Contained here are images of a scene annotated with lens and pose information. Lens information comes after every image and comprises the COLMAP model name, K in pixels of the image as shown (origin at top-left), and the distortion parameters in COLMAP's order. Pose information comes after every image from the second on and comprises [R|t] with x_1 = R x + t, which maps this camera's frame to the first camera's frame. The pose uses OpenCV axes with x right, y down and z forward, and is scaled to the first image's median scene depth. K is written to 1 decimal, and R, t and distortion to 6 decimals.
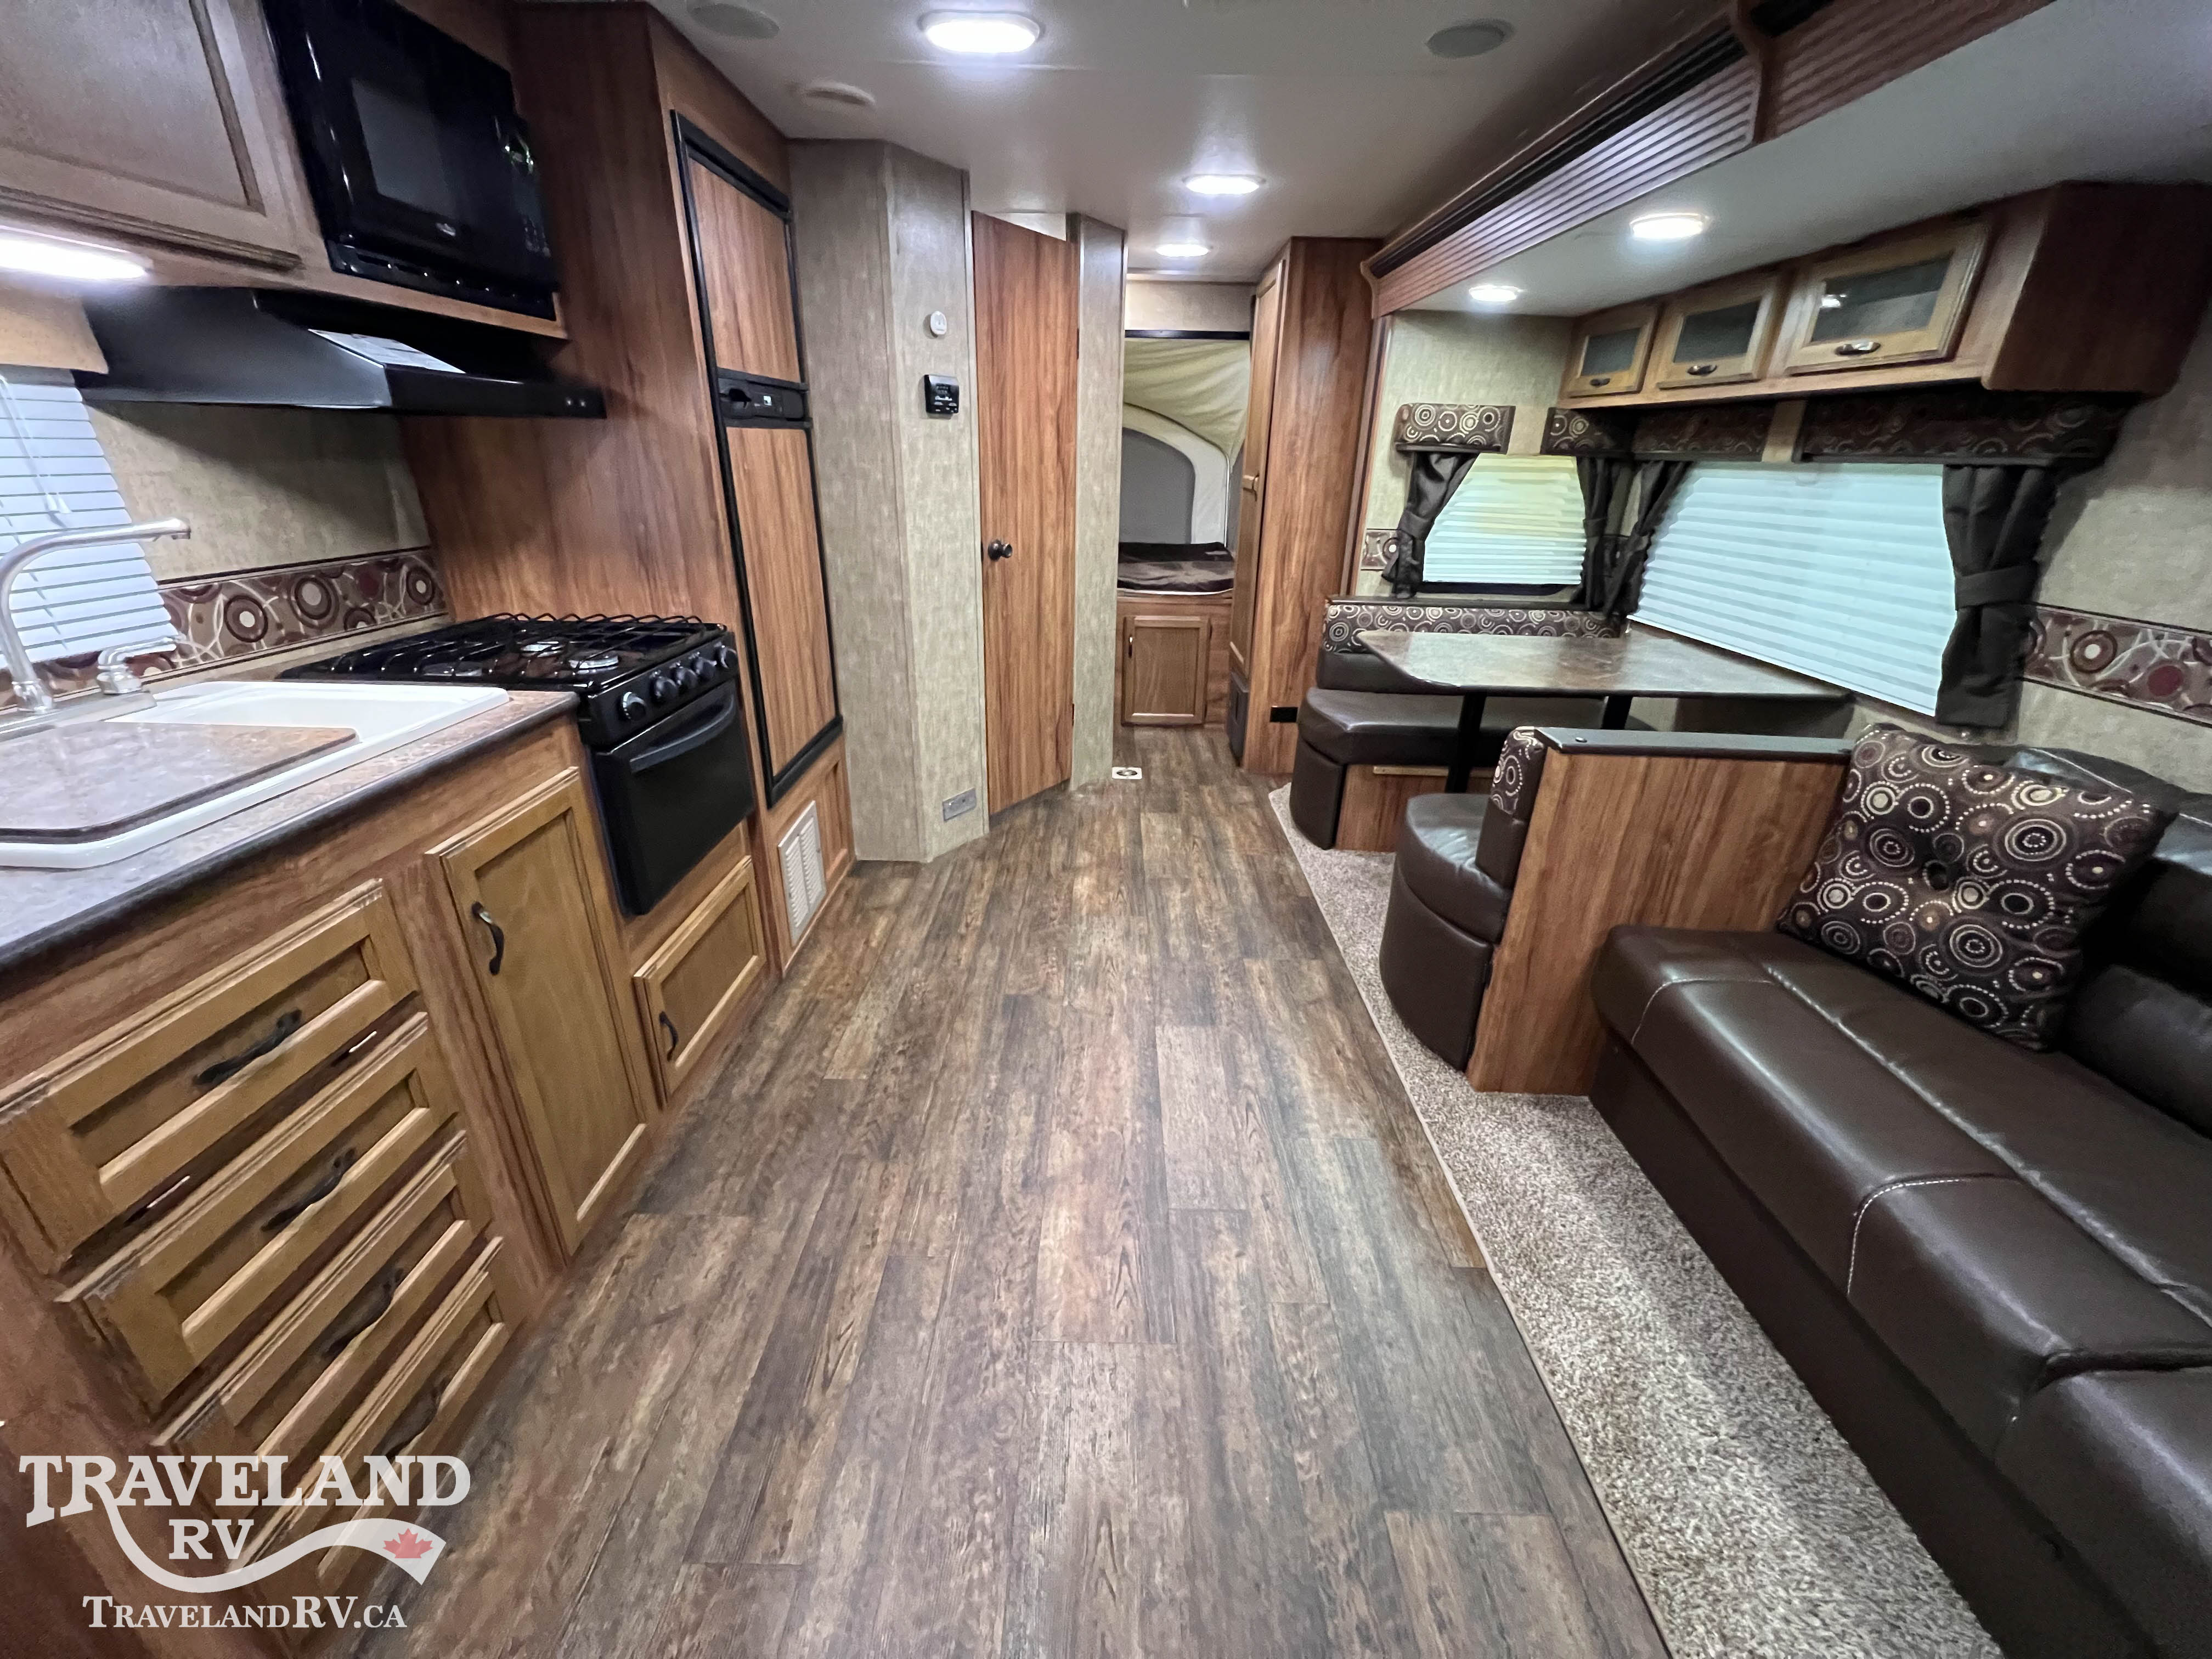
lens RADIAL K [[884.2, 0, 1099.0], [0, 884.2, 823.8], [0, 0, 1]] dist [-0.000761, -0.000037]
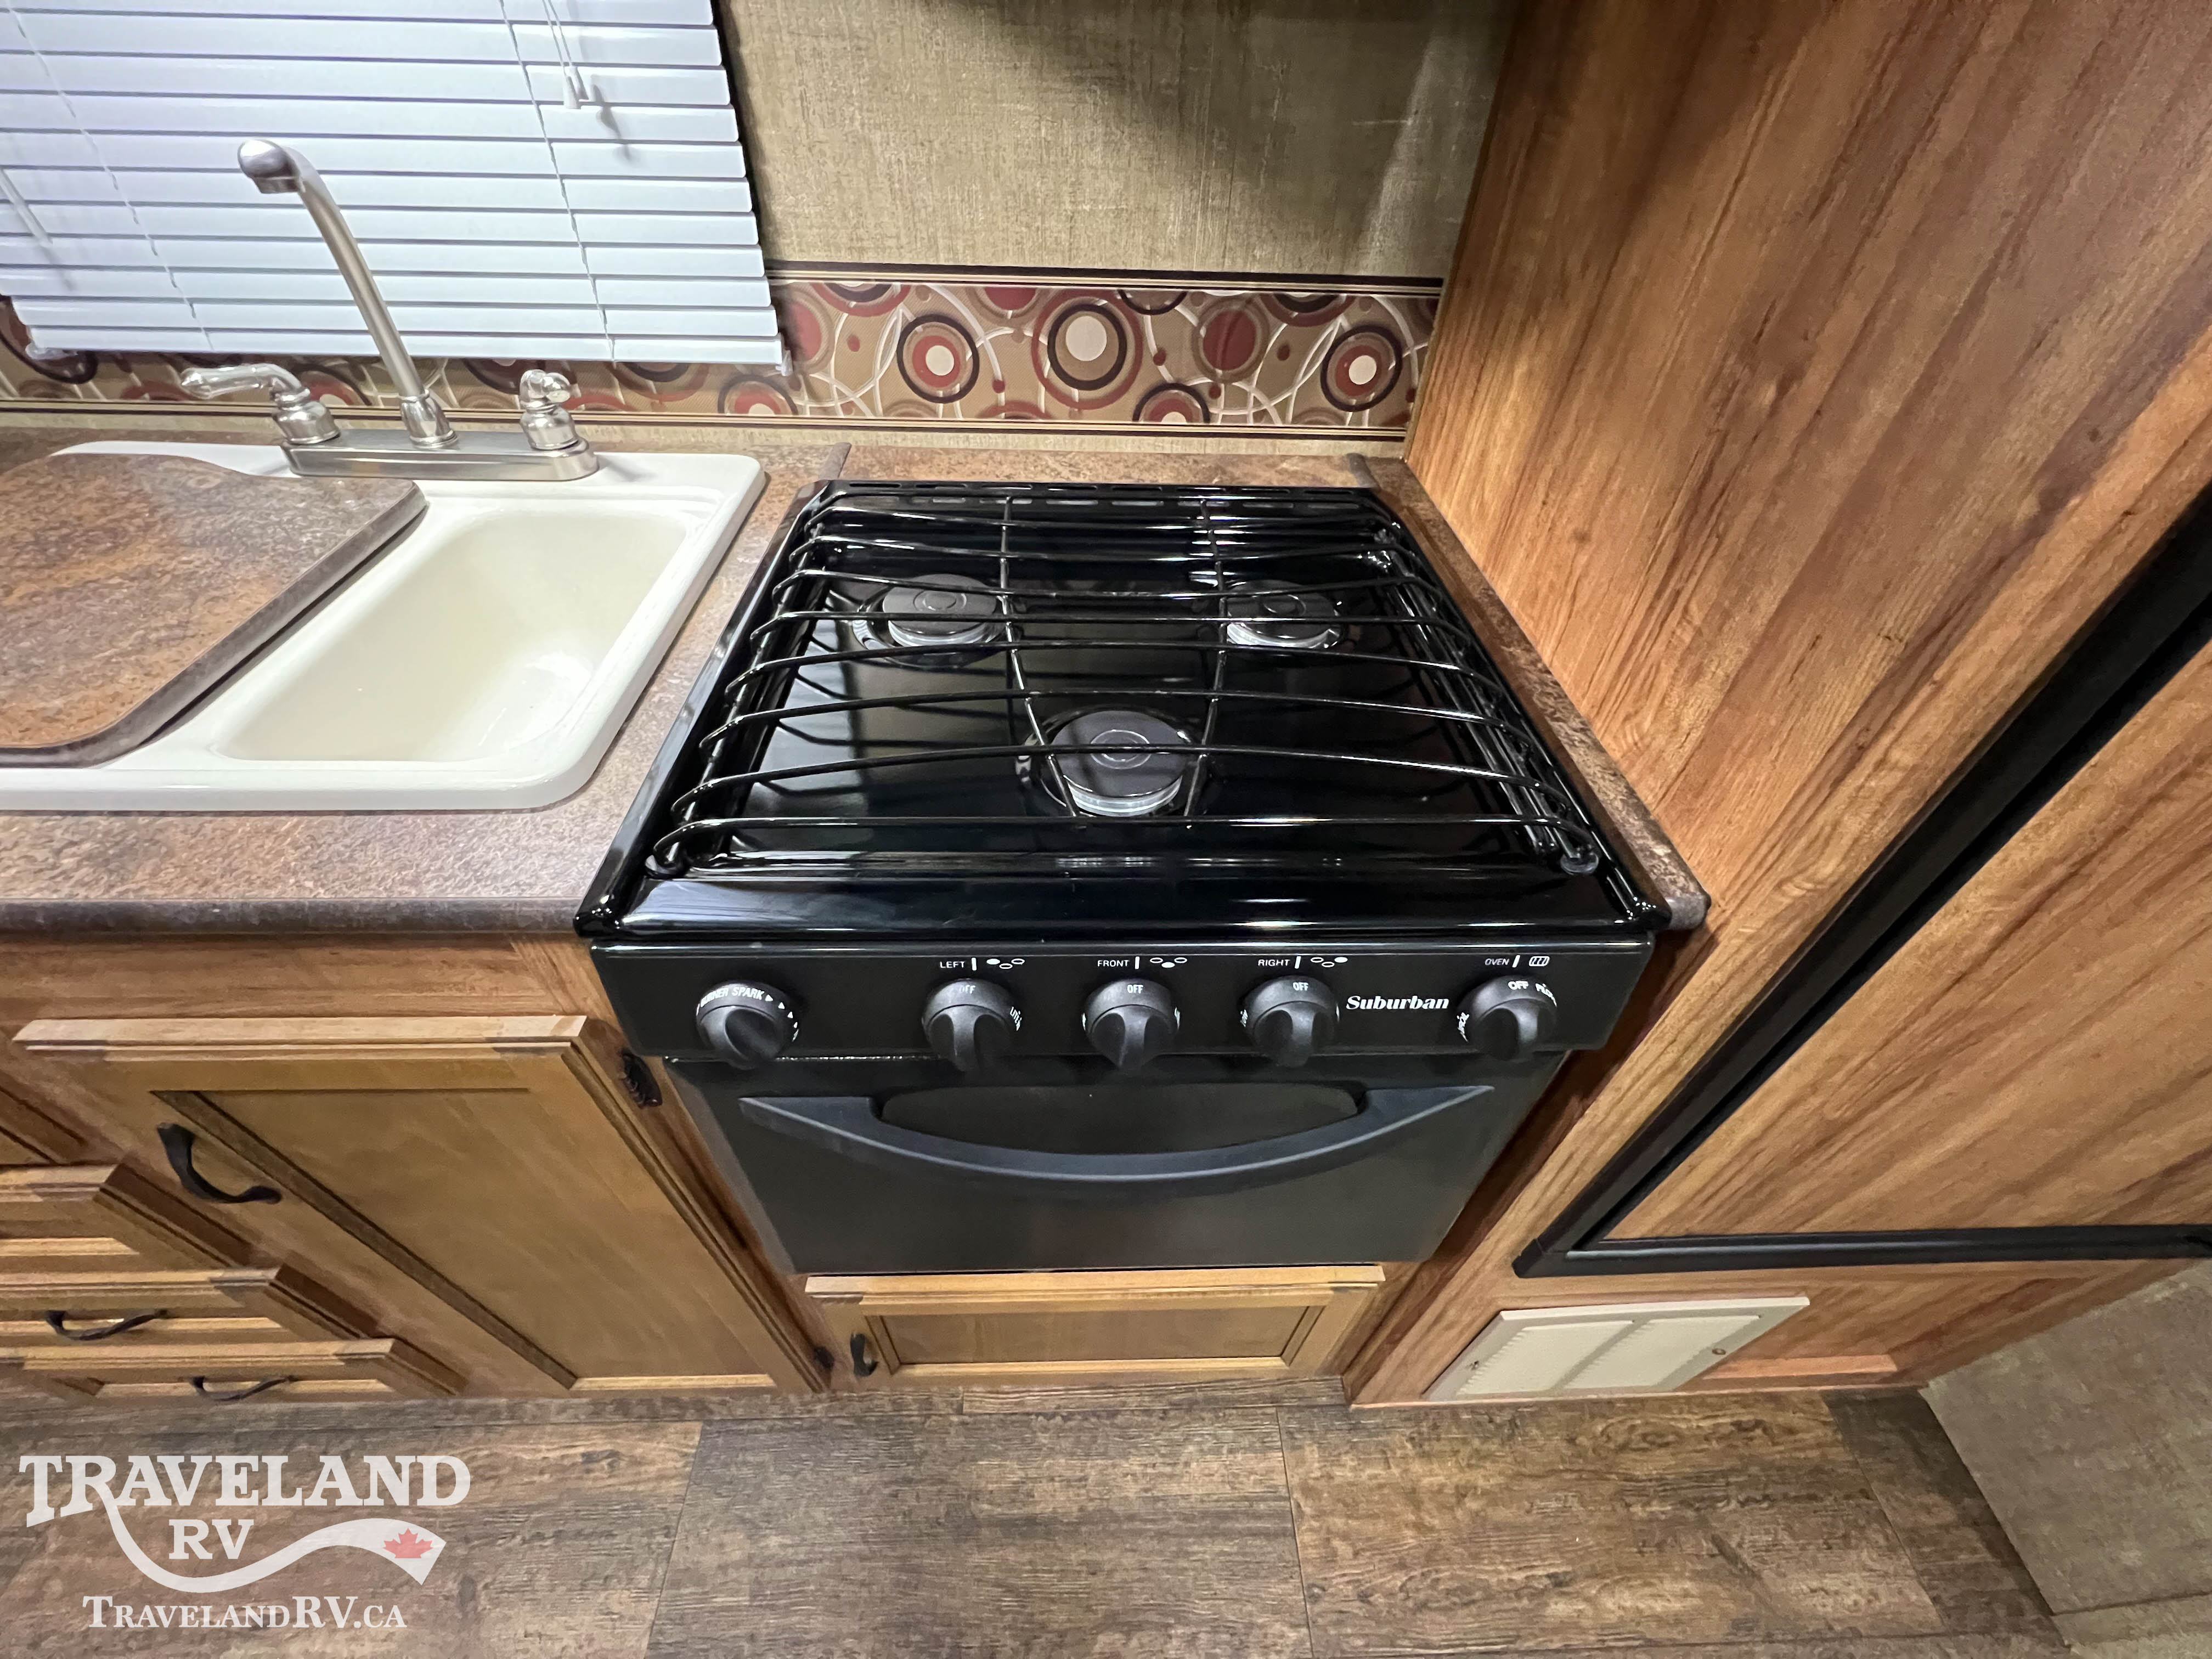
lens RADIAL K [[884.2, 0, 1100.3], [0, 884.2, 825.9], [0, 0, 1]] dist [-0.000761, -0.000037]
pose [[0.042675, 0.675089, -0.736501, -0.288814], [-0.408065, 0.684659, 0.603925, -0.339759], [0.911955, 0.274768, 0.304698, 0.833031]]
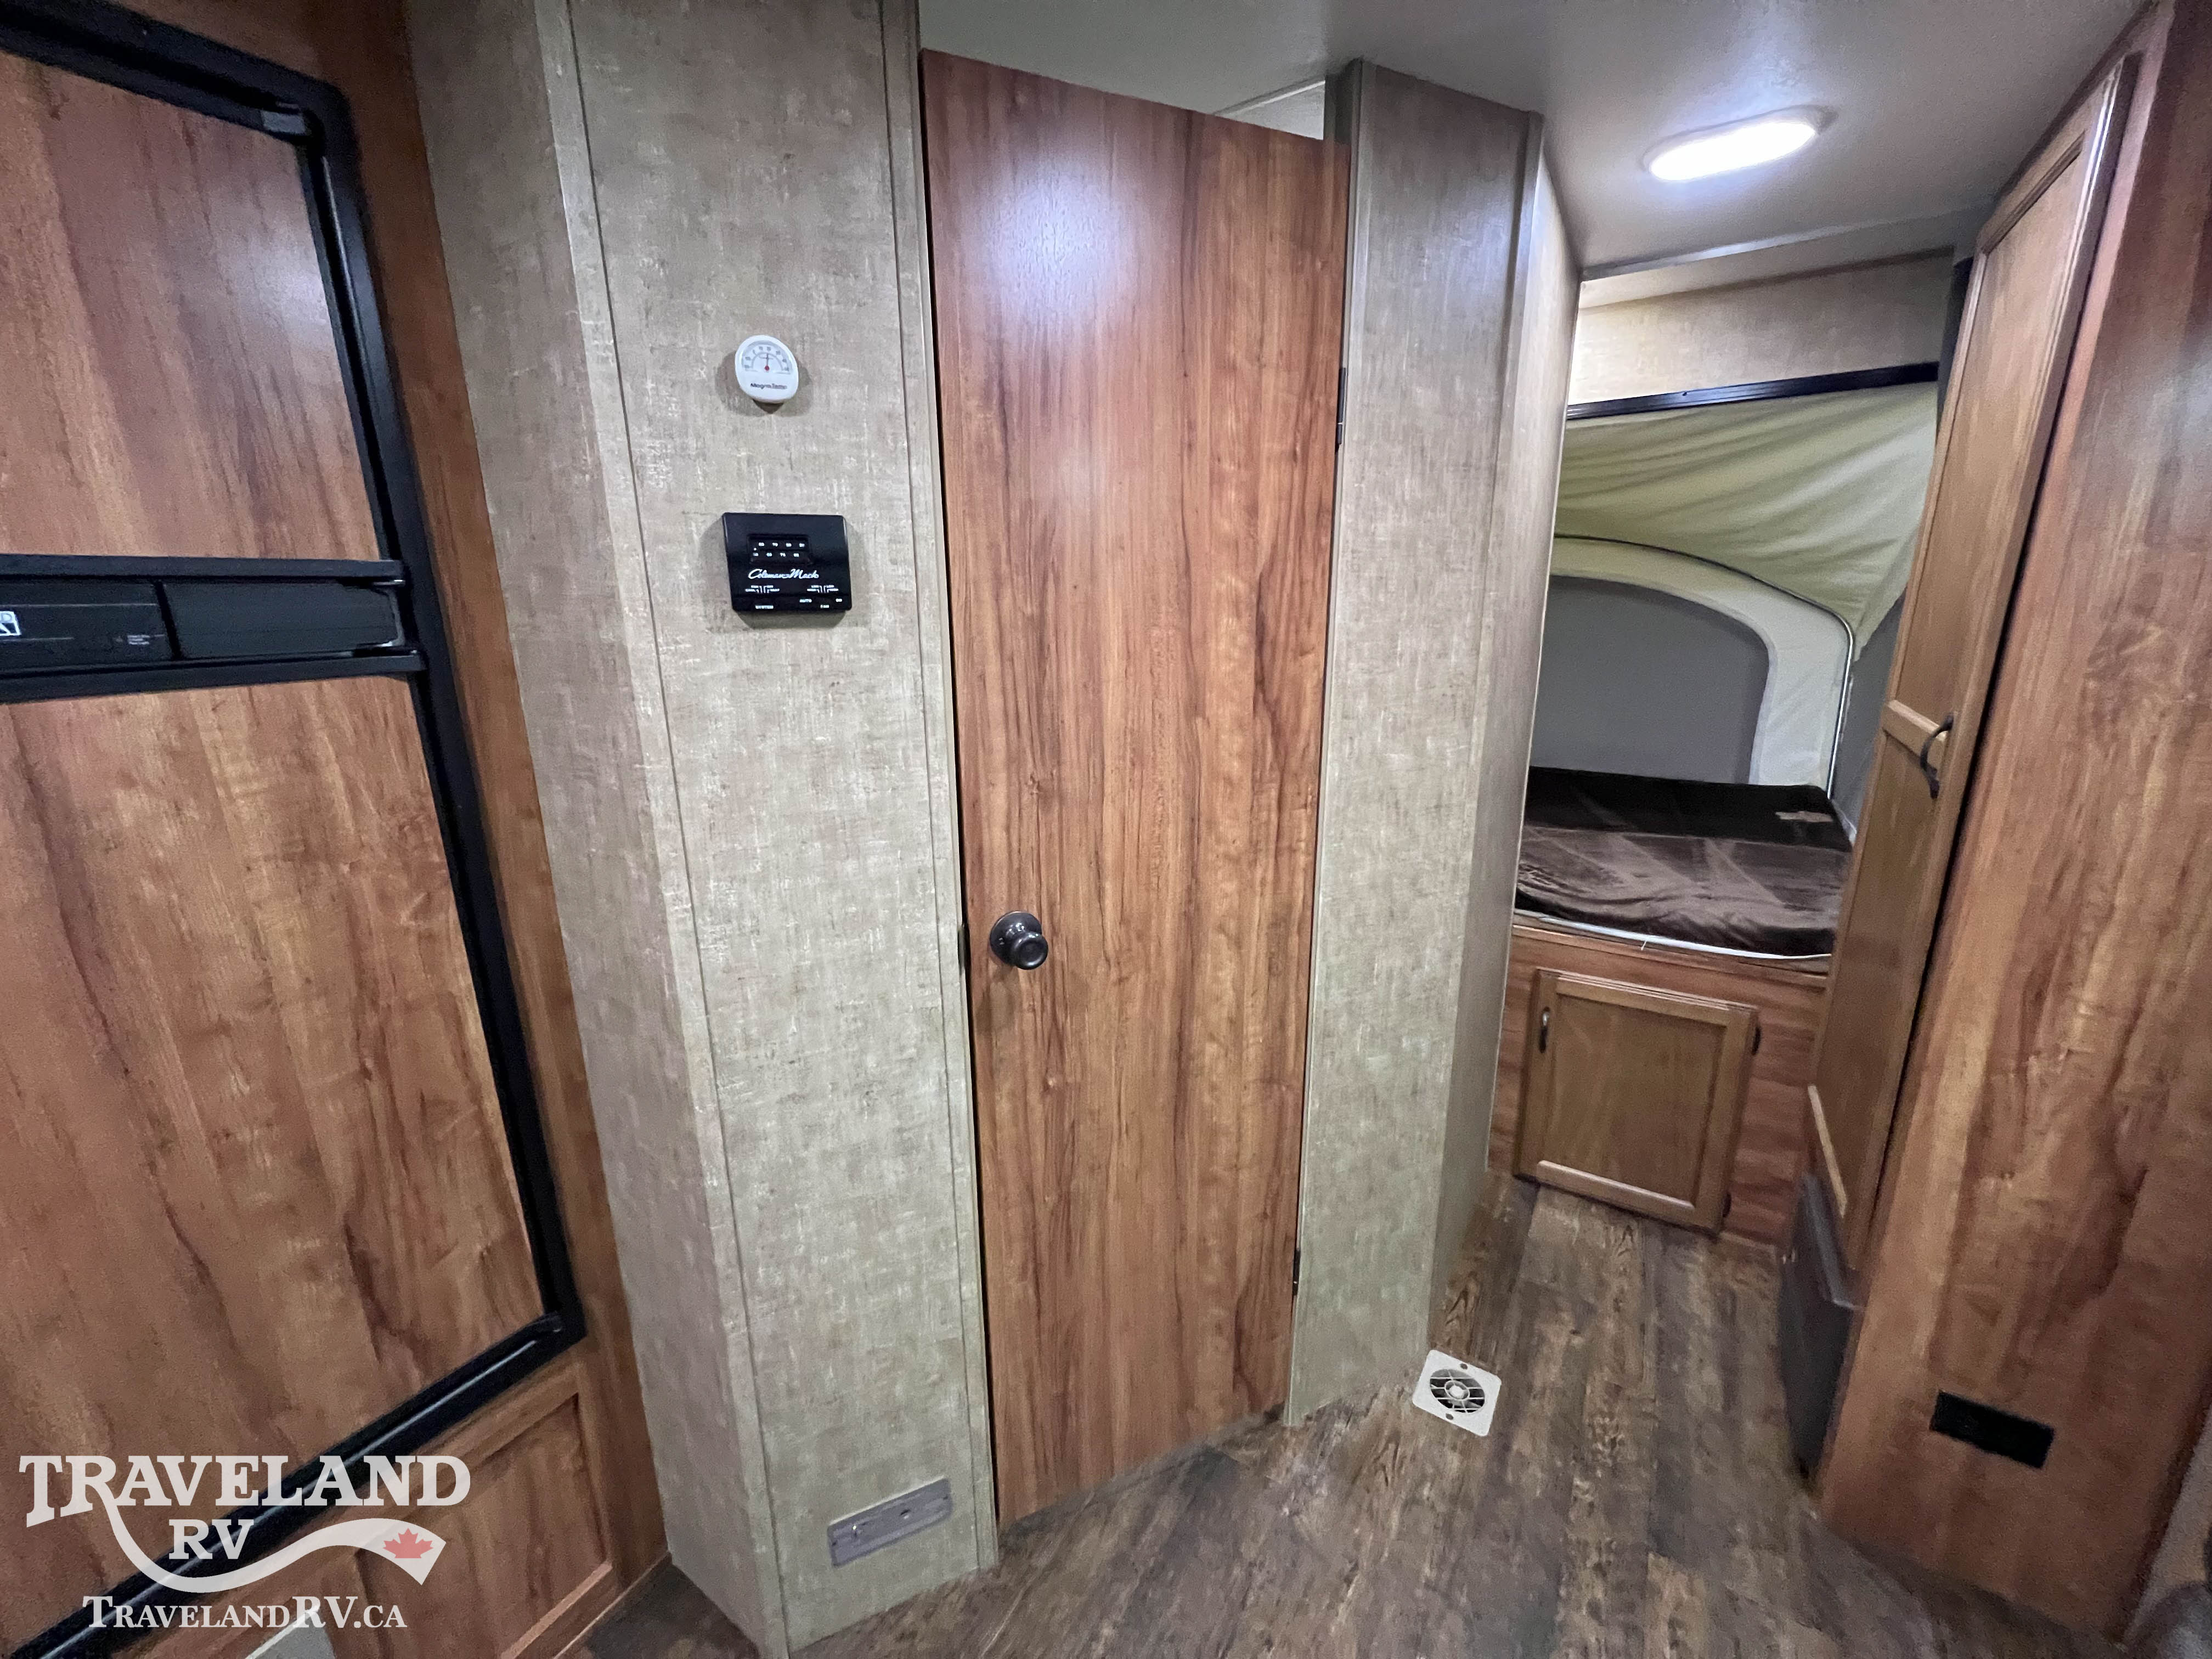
lens RADIAL K [[884.2, 0, 1101.7], [0, 884.2, 824.5], [0, 0, 1]] dist [-0.000761, -0.000037]
pose [[0.846360, 0.099171, -0.523297, 0.171262], [-0.178324, 0.978570, -0.102964, -0.518393], [0.501872, 0.180461, 0.845907, 1.097413]]
